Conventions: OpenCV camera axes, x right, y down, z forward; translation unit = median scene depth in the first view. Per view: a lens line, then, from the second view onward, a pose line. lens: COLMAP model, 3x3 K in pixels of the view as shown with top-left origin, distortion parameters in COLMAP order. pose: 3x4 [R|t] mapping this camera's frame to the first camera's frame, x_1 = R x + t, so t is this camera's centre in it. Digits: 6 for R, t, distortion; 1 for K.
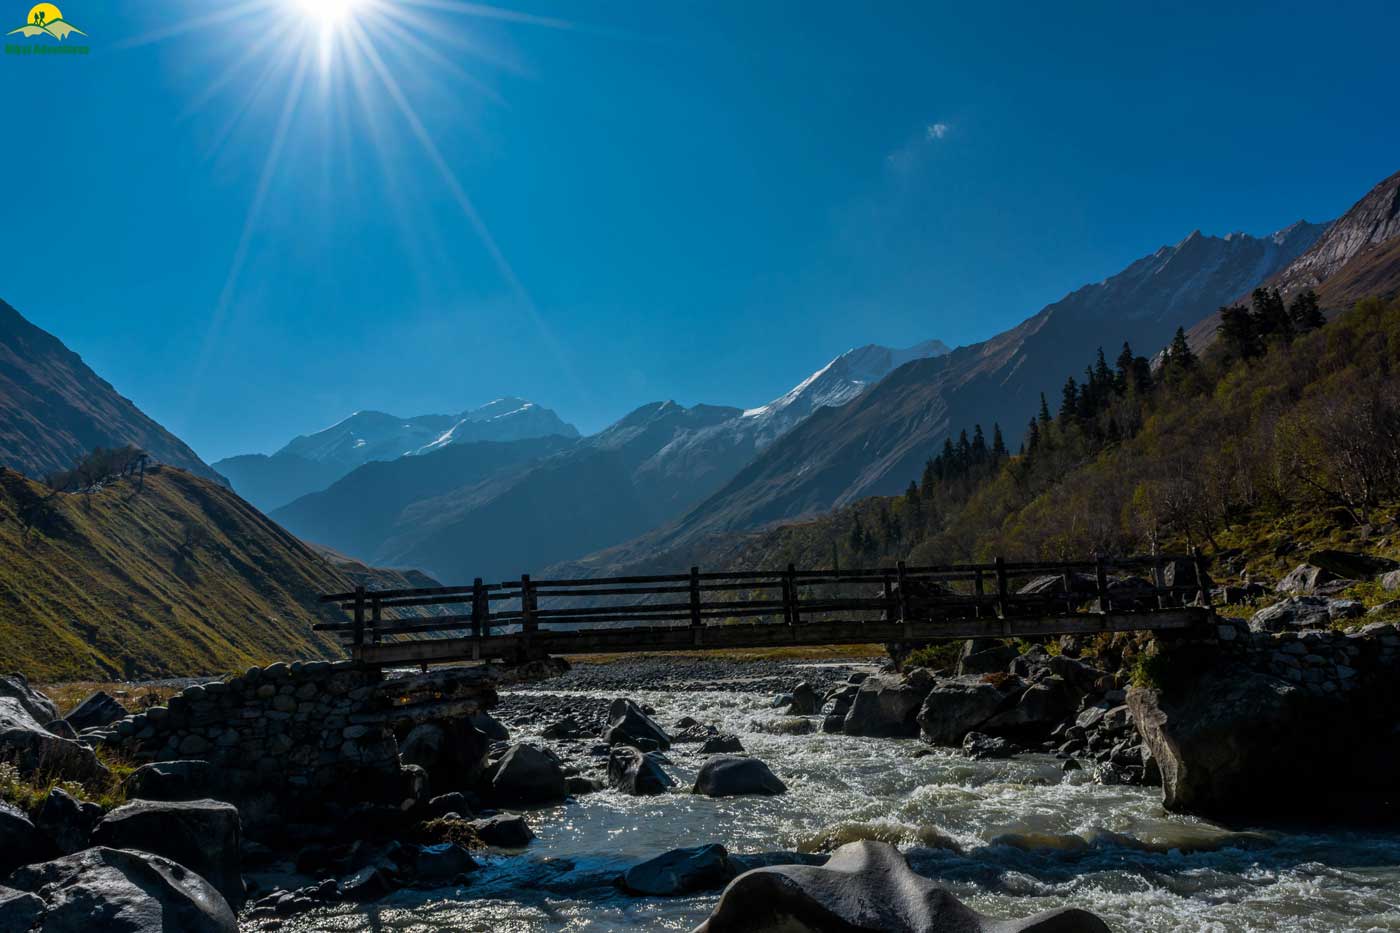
lens RADIAL K [[896.9, 0, 700.2], [0, 896.9, 507.2], [0, 0, 1]] dist [0.002590, 0.000589]
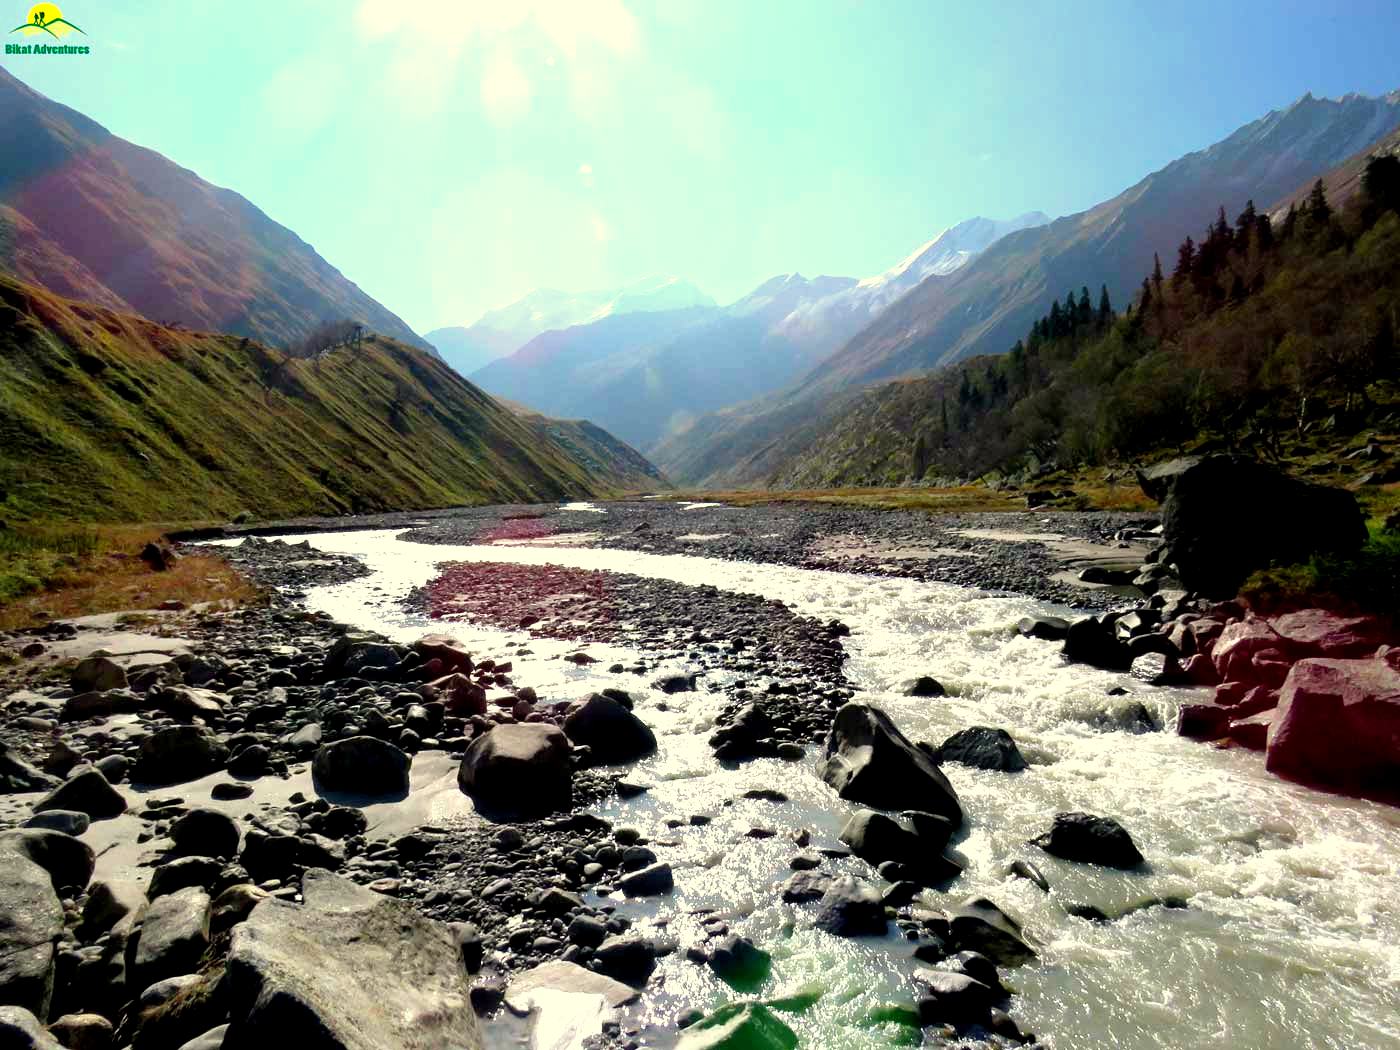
lens RADIAL K [[1044.2, 0, 700.0], [0, 1044.2, 525.0], [0, 0, 1]] dist [-0.071120, 0.047900]
pose [[0.985594, 0.016178, -0.168351, 0.064070], [0.010569, 0.987578, 0.156777, -0.008280], [0.168796, -0.156297, 0.973180, -0.312962]]
